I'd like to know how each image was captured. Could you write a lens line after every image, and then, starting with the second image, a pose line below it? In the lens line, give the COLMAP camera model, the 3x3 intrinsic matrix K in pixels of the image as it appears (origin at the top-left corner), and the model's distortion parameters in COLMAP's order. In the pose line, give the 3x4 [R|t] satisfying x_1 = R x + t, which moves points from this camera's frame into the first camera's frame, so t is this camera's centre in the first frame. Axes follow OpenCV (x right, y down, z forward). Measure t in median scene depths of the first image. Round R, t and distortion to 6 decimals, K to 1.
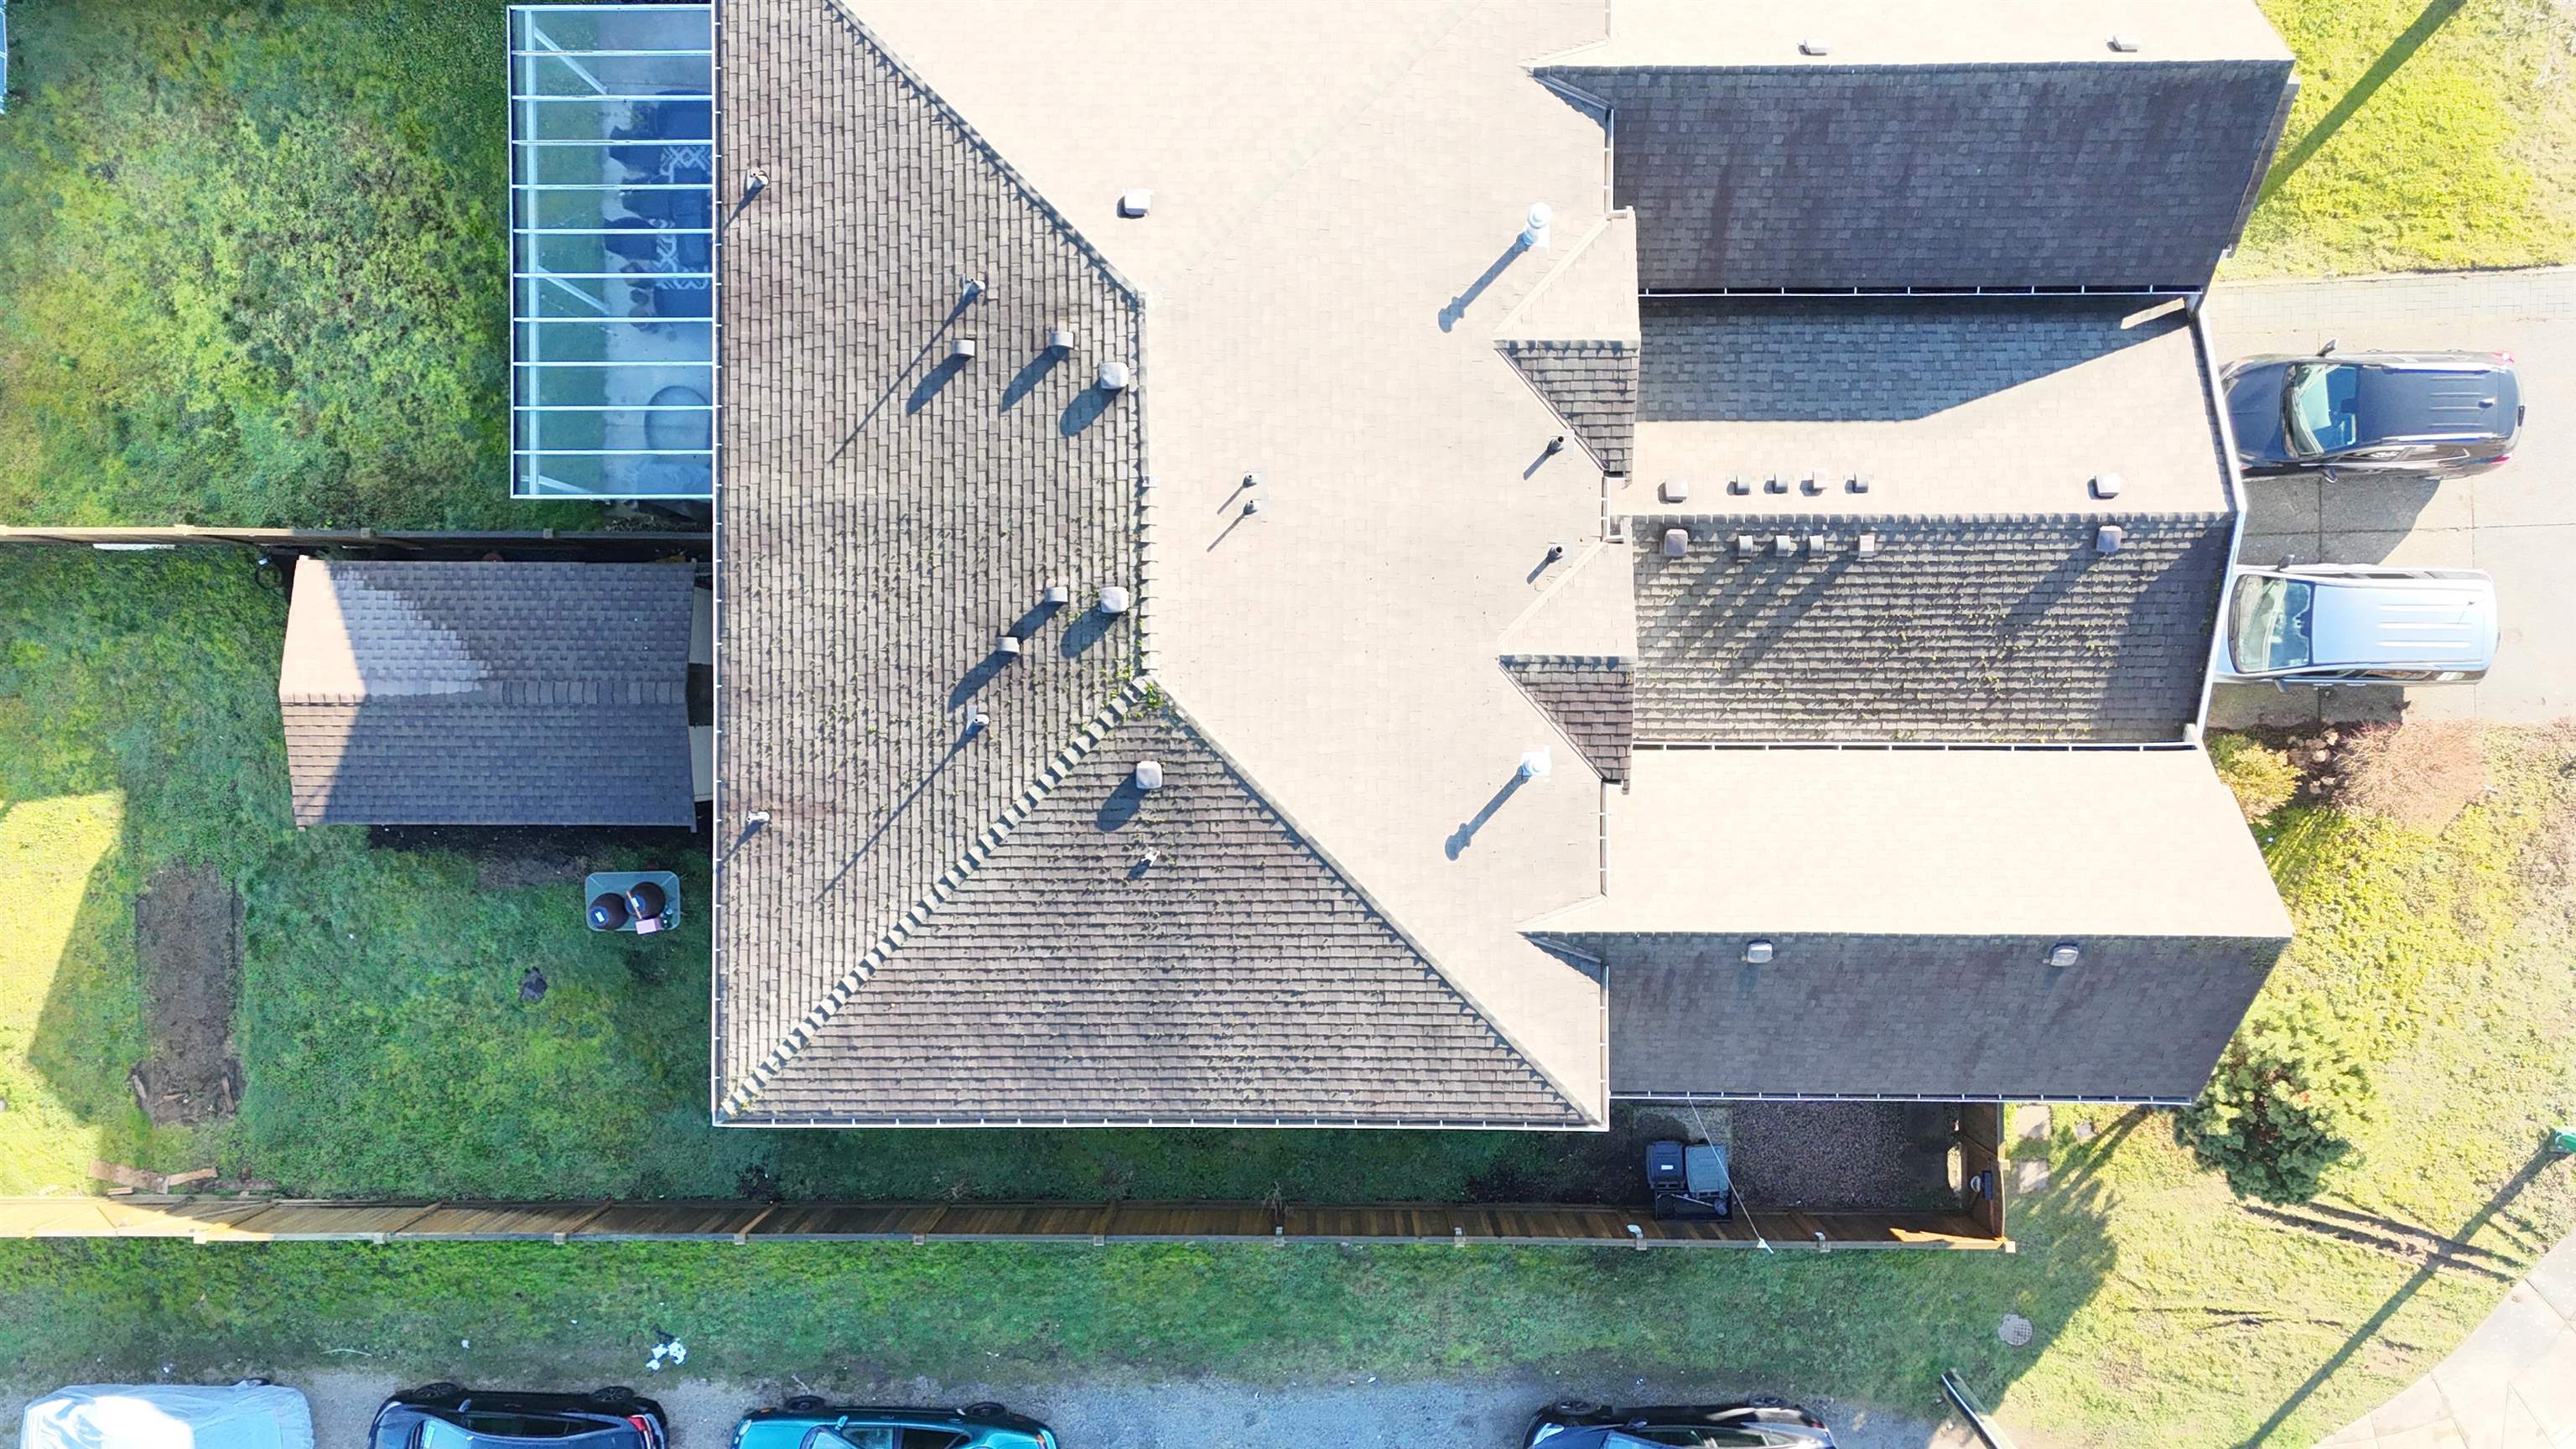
lens RADIAL K [[1845.0, 0, 1300.2], [0, 1845.0, 706.6], [0, 0, 1]] dist [0.028422, -0.003738]
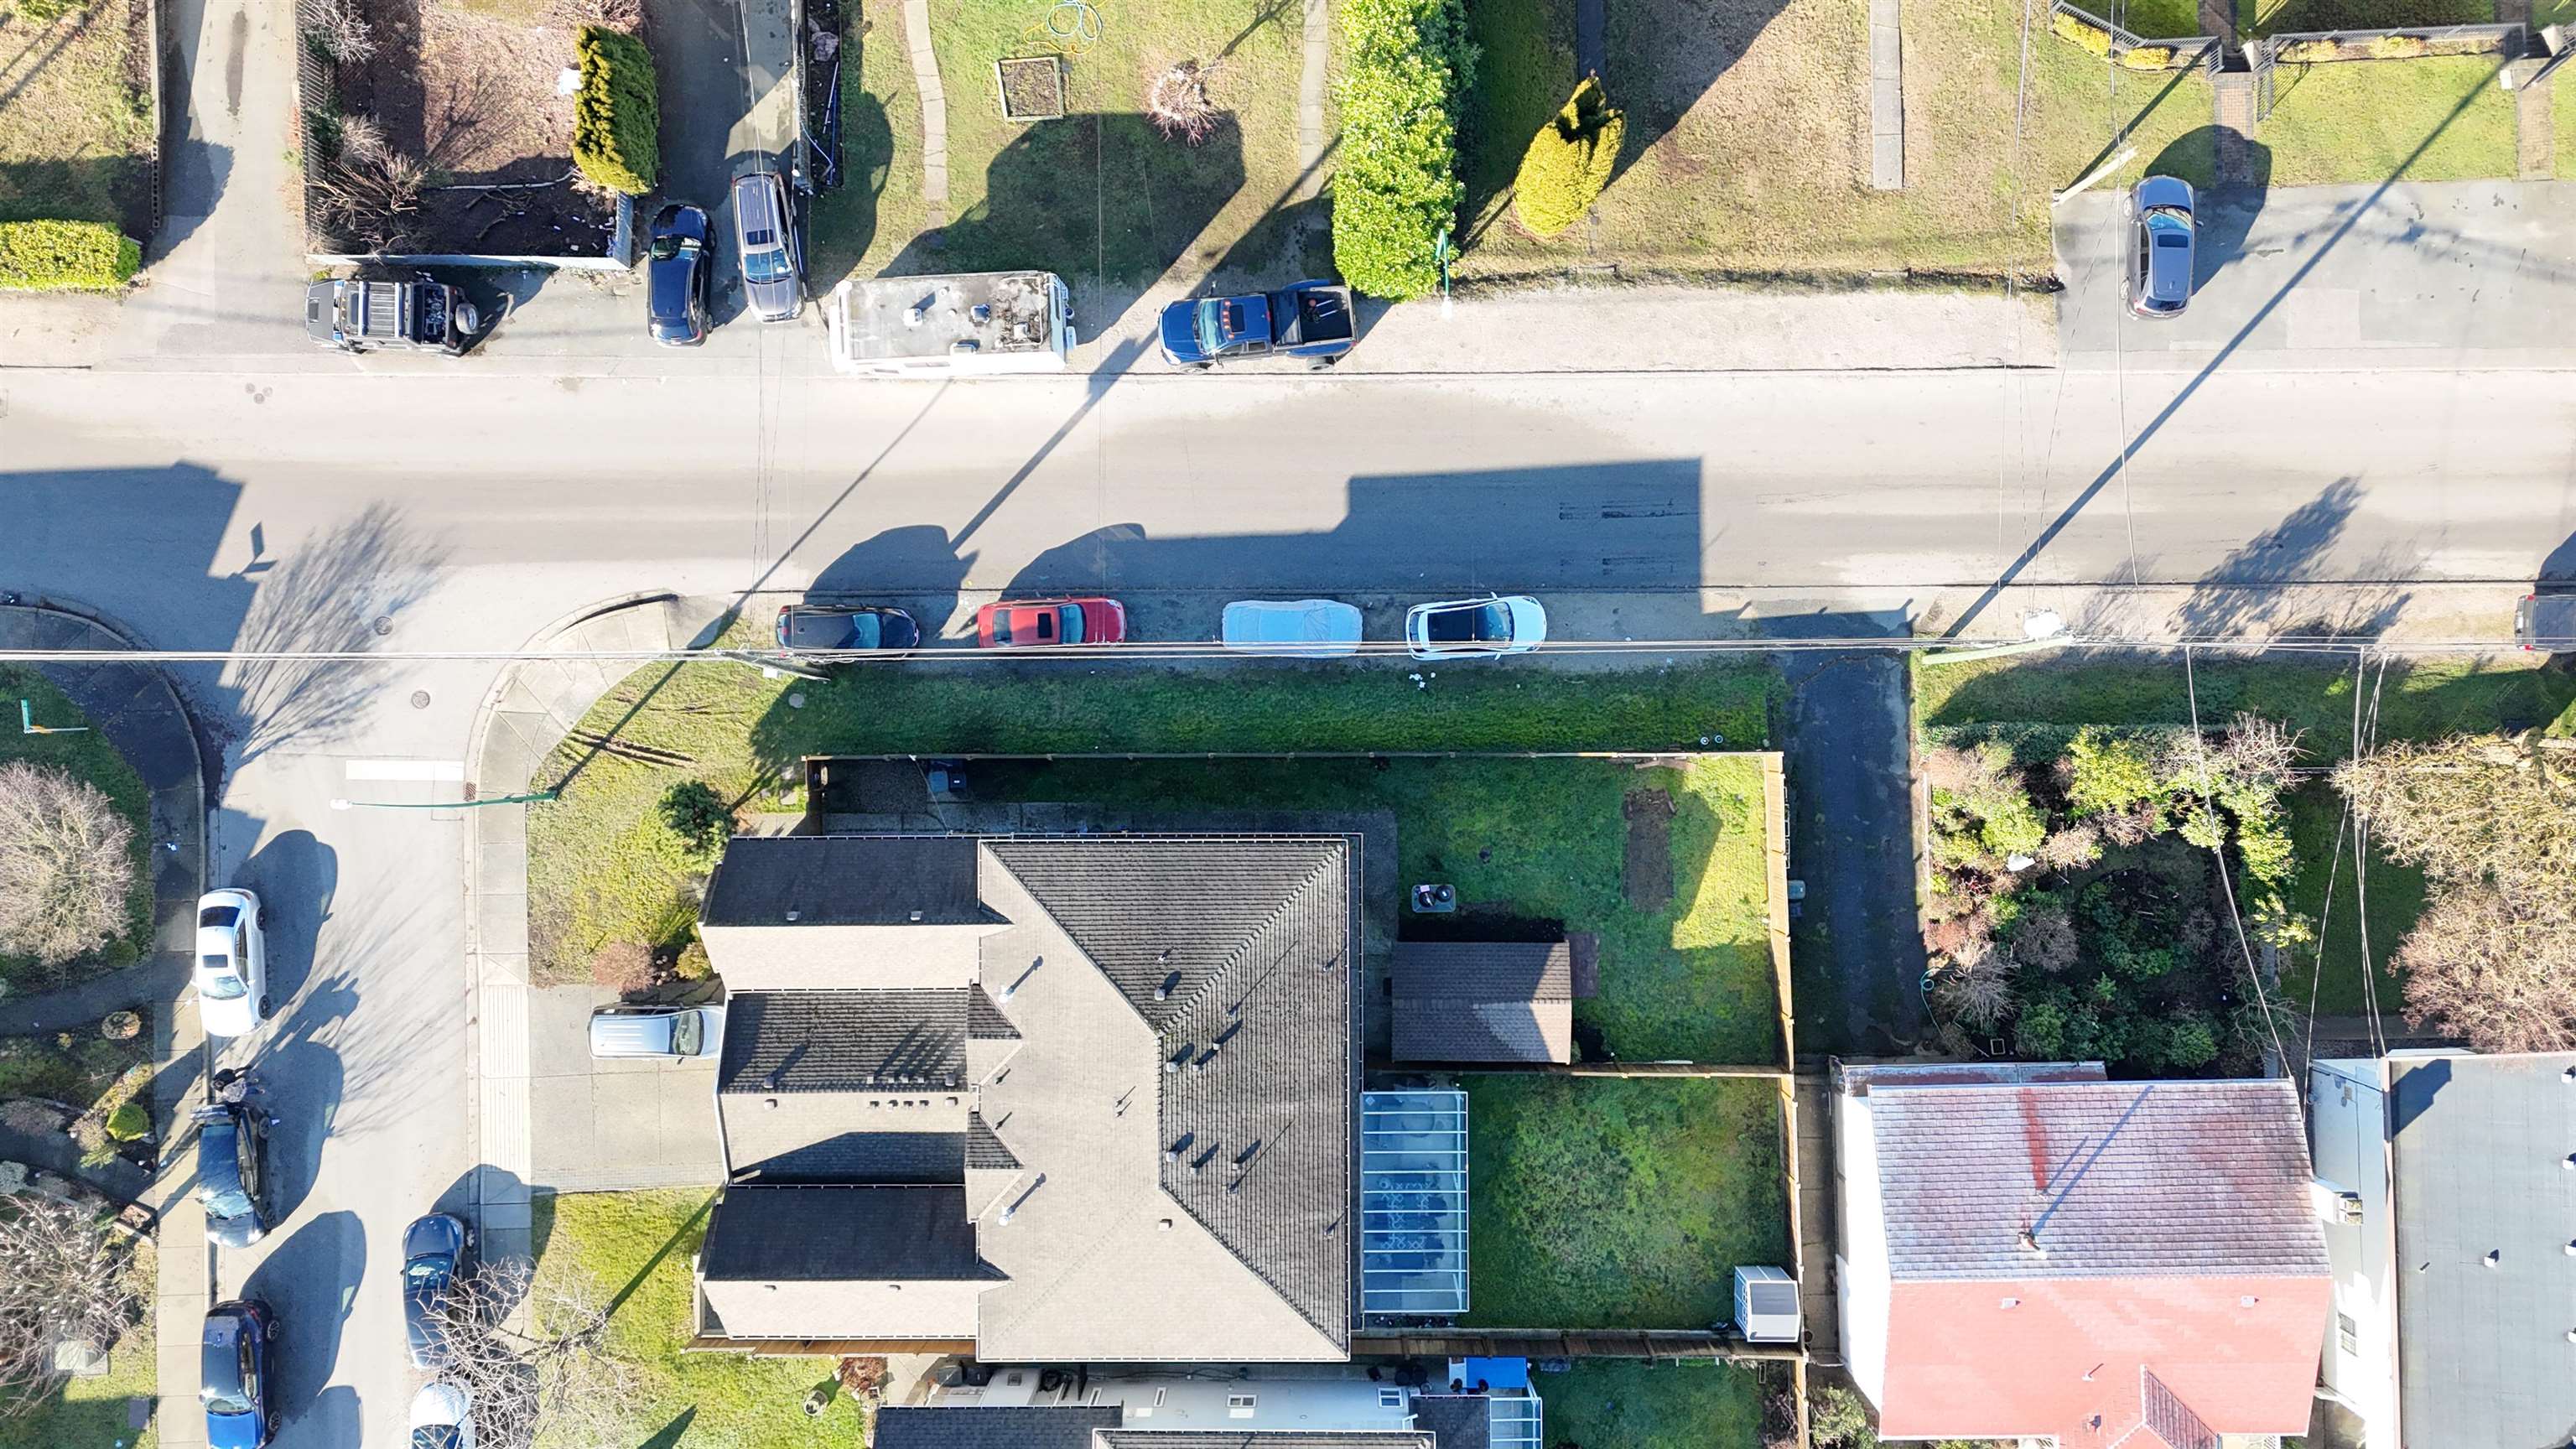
lens RADIAL K [[1845.0, 0, 1301.1], [0, 1845.0, 708.4], [0, 0, 1]] dist [0.028422, -0.003738]
pose [[-0.999693, 0.004465, 0.024352, -0.304758], [-0.004387, -0.999985, 0.003264, 0.377629], [0.024367, 0.003156, 0.999698, -1.354584]]
